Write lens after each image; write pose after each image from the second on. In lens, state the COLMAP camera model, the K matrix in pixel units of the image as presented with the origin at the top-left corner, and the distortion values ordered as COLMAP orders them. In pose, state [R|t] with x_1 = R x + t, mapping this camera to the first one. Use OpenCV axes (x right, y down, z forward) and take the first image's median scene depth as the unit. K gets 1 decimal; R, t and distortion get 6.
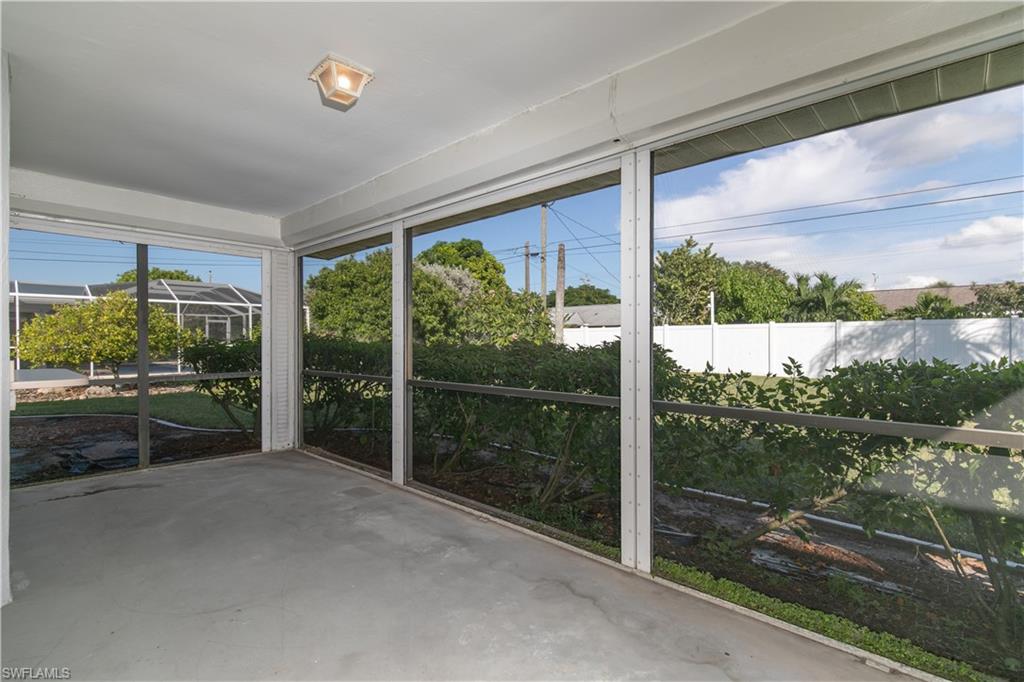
lens RADIAL K [[492.6, 0, 506.6], [0, 492.6, 340.2], [0, 0, 1]] dist [-0.005367, -0.000235]
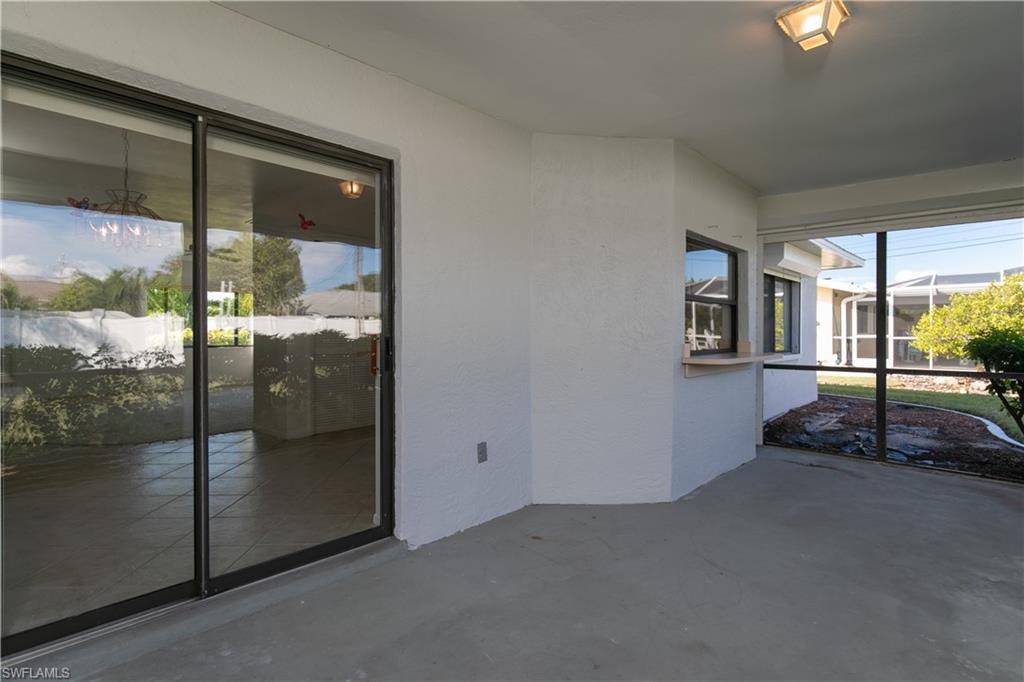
lens RADIAL K [[526.9, 0, 508.9], [0, 526.9, 336.7], [0, 0, 1]] dist [0.007154, -0.000330]
pose [[-0.000789, 0.014268, -0.999898, 0.315352], [-0.005671, 0.999882, 0.014272, 0.001957], [0.999984, 0.005682, -0.000708, 0.258942]]
